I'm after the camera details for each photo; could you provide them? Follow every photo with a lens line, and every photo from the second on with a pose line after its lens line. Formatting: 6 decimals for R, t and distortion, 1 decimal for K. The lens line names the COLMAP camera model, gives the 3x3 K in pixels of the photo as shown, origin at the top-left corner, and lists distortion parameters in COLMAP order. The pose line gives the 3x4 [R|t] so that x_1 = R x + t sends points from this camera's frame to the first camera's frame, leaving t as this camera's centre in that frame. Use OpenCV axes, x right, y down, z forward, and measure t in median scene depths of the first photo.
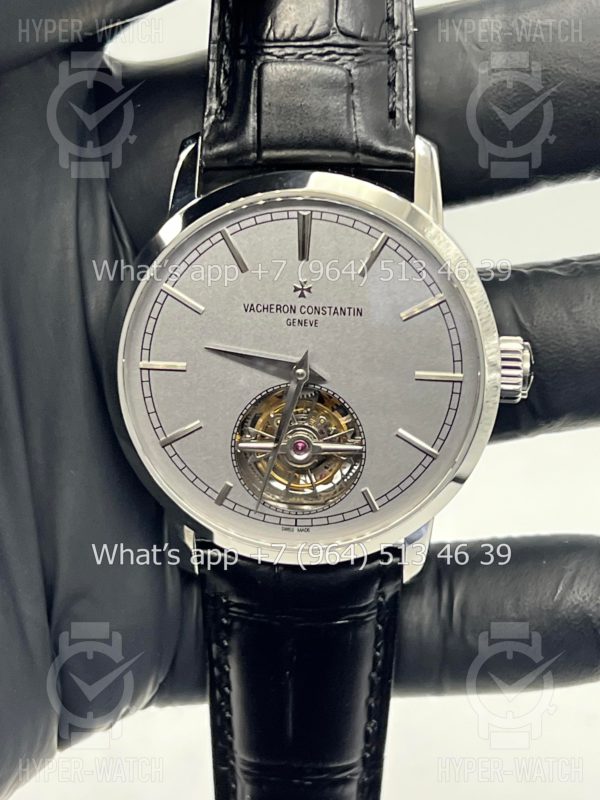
lens RADIAL K [[1904.3, 0, 282.5], [0, 1904.3, 406.9], [0, 0, 1]] dist [0.225850, 0.000000]
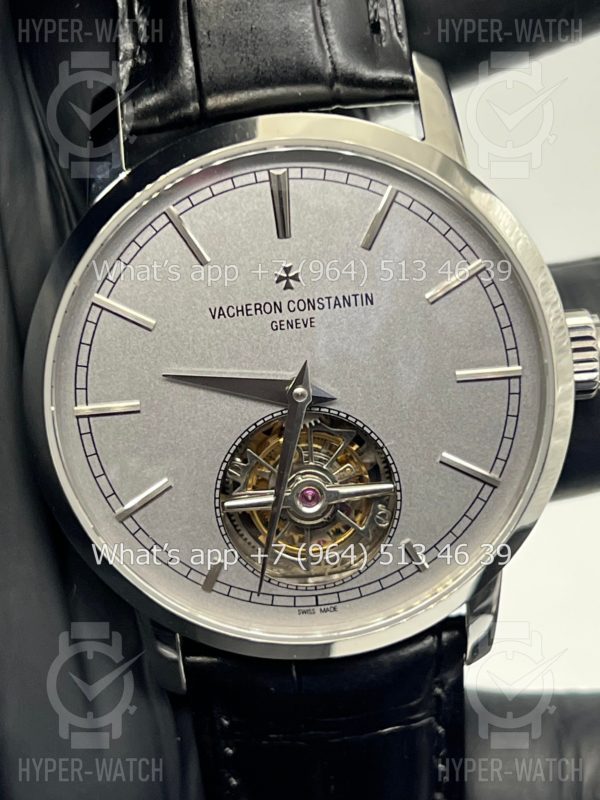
lens RADIAL K [[1904.3, 0, 295.5], [0, 1904.3, 407.2], [0, 0, 1]] dist [0.225850, 0.000000]
pose [[0.988737, -0.127744, 0.077980, -0.048958], [0.131224, 0.990494, -0.041251, 0.017014], [-0.071969, 0.051019, 0.996101, 0.279992]]
